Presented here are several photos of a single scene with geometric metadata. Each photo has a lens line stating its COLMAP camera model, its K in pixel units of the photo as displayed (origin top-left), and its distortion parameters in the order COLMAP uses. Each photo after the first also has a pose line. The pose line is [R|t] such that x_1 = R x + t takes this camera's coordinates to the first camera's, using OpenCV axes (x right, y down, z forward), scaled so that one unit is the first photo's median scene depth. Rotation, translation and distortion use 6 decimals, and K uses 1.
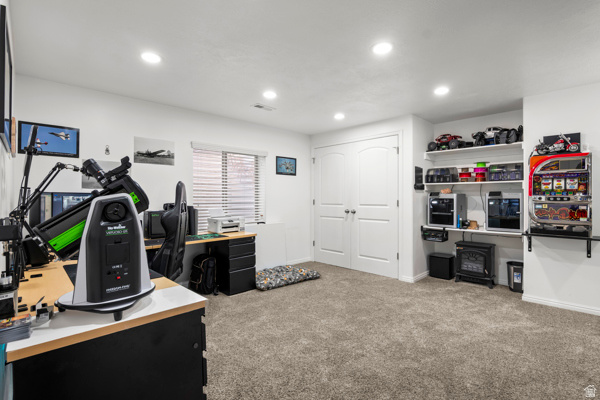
lens RADIAL K [[280.6, 0, 301.9], [0, 280.6, 199.2], [0, 0, 1]] dist [-0.020615, 0.003001]
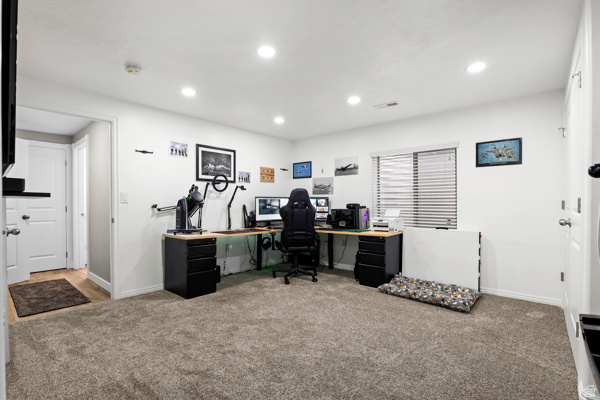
lens RADIAL K [[280.6, 0, 302.3], [0, 280.6, 202.5], [0, 0, 1]] dist [-0.020615, 0.003001]
pose [[0.118348, -0.005127, -0.992959, 0.733477], [-0.005461, 0.999968, -0.005814, 0.015931], [0.992957, 0.006110, 0.118317, 0.548418]]
